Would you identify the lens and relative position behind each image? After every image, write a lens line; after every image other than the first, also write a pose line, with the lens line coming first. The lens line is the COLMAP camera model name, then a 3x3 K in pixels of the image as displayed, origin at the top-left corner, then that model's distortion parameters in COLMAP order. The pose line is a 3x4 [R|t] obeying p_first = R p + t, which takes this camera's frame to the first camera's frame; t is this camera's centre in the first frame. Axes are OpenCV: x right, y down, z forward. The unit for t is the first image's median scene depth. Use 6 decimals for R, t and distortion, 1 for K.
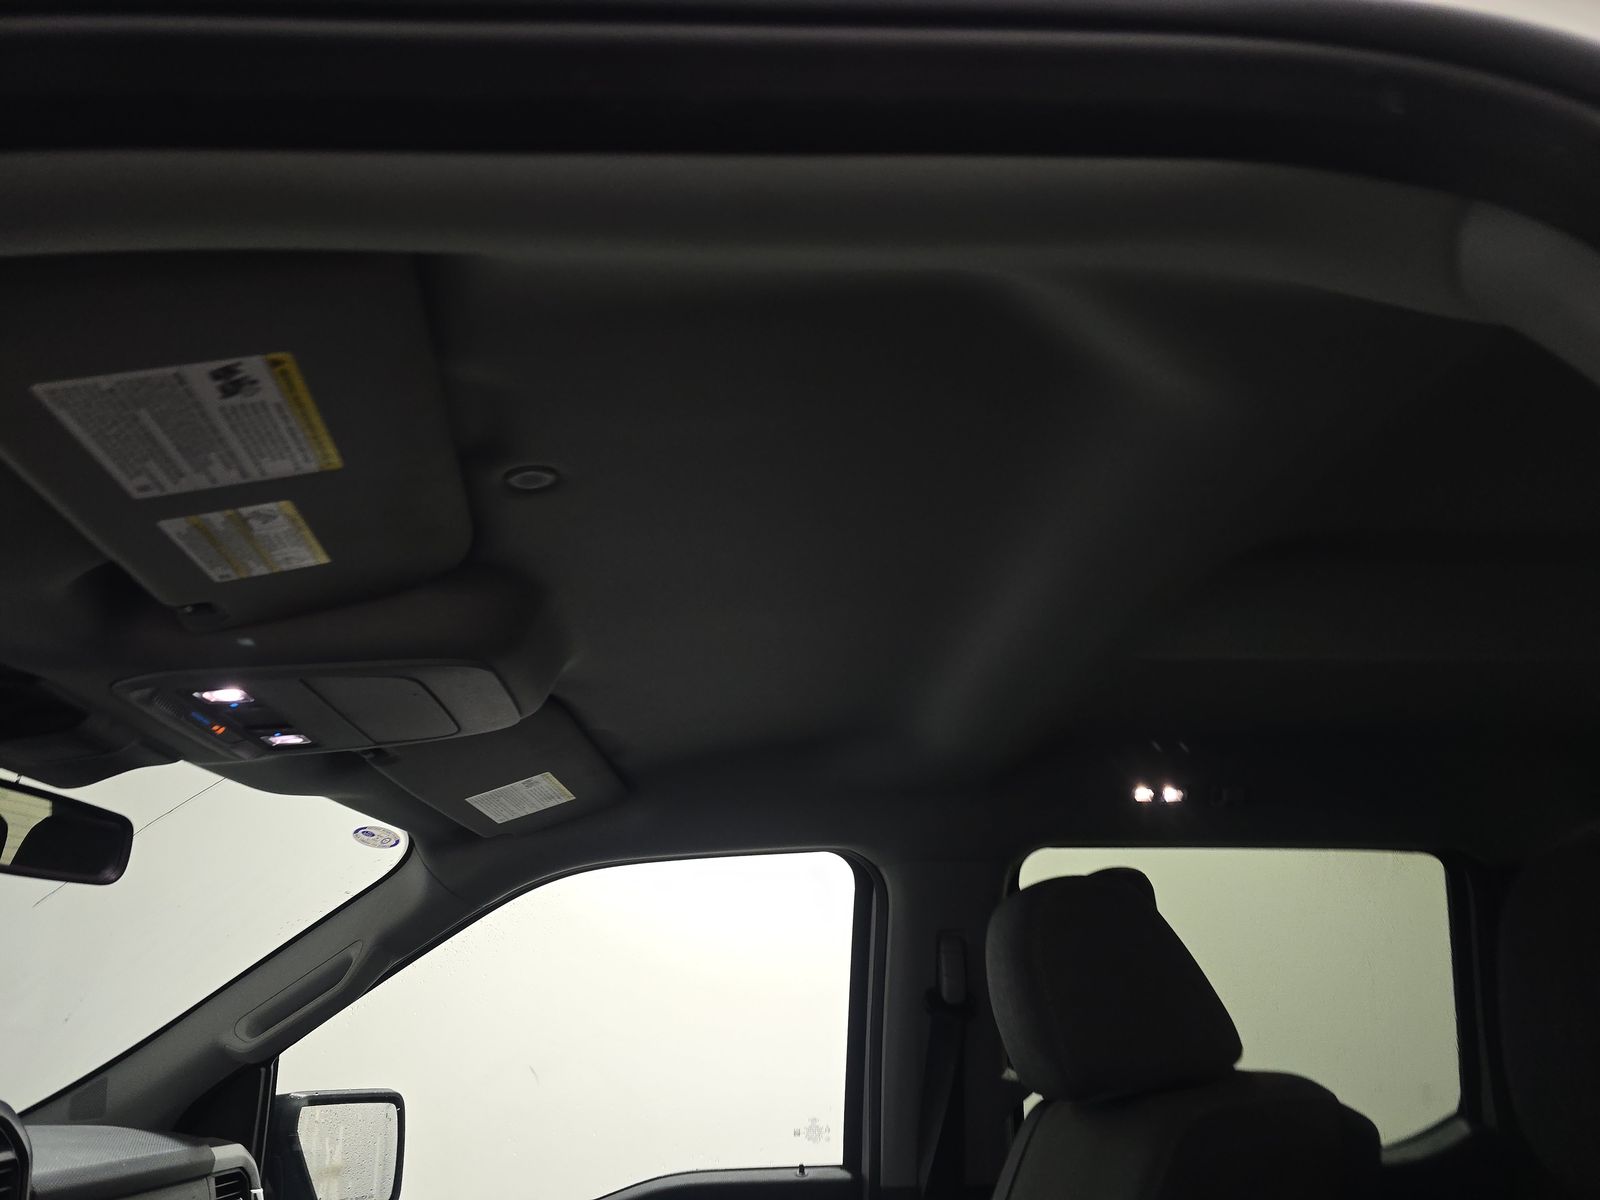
lens RADIAL K [[1086.6, 0, 805.2], [0, 1086.6, 608.5], [0, 0, 1]] dist [0.028418, -0.032740]
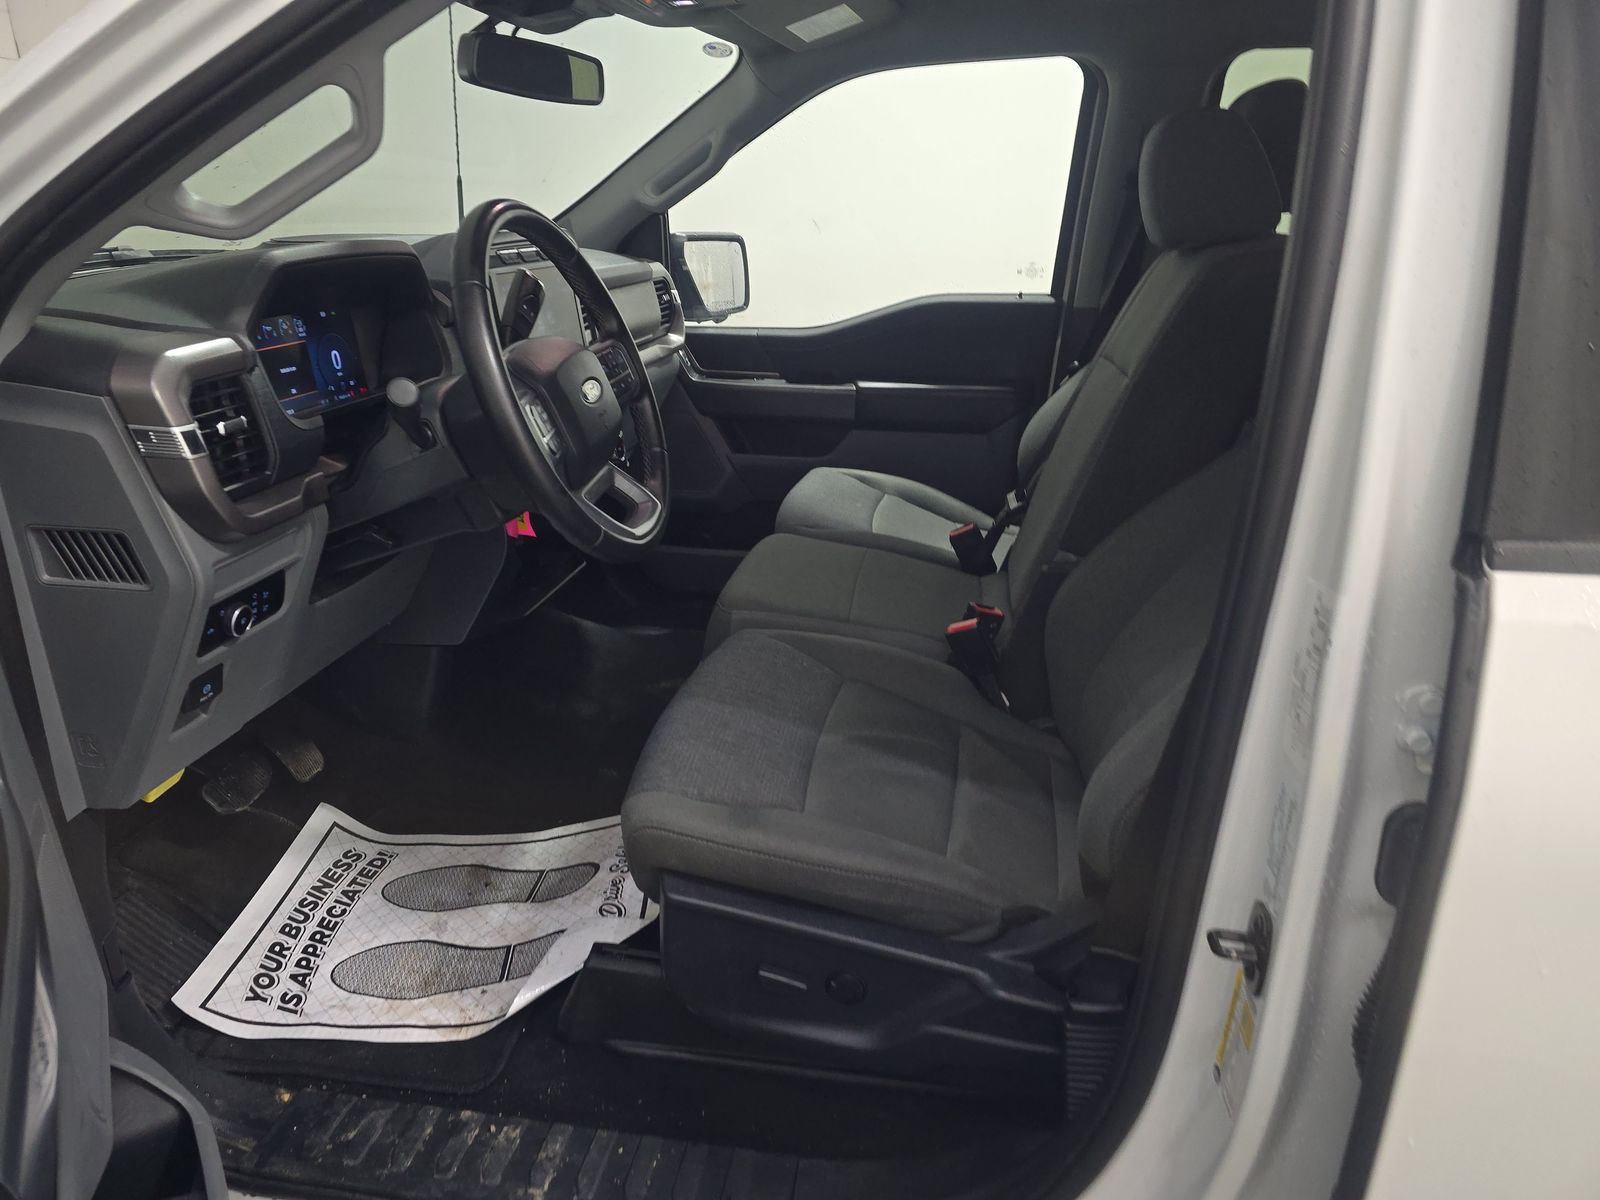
lens RADIAL K [[1086.6, 0, 805.2], [0, 1086.6, 608.5], [0, 0, 1]] dist [0.028418, -0.032740]
pose [[0.975805, 0.098709, -0.195093, 0.043043], [0.058079, 0.743213, 0.666530, -0.164854], [0.210788, -0.661734, 0.719498, -0.391541]]
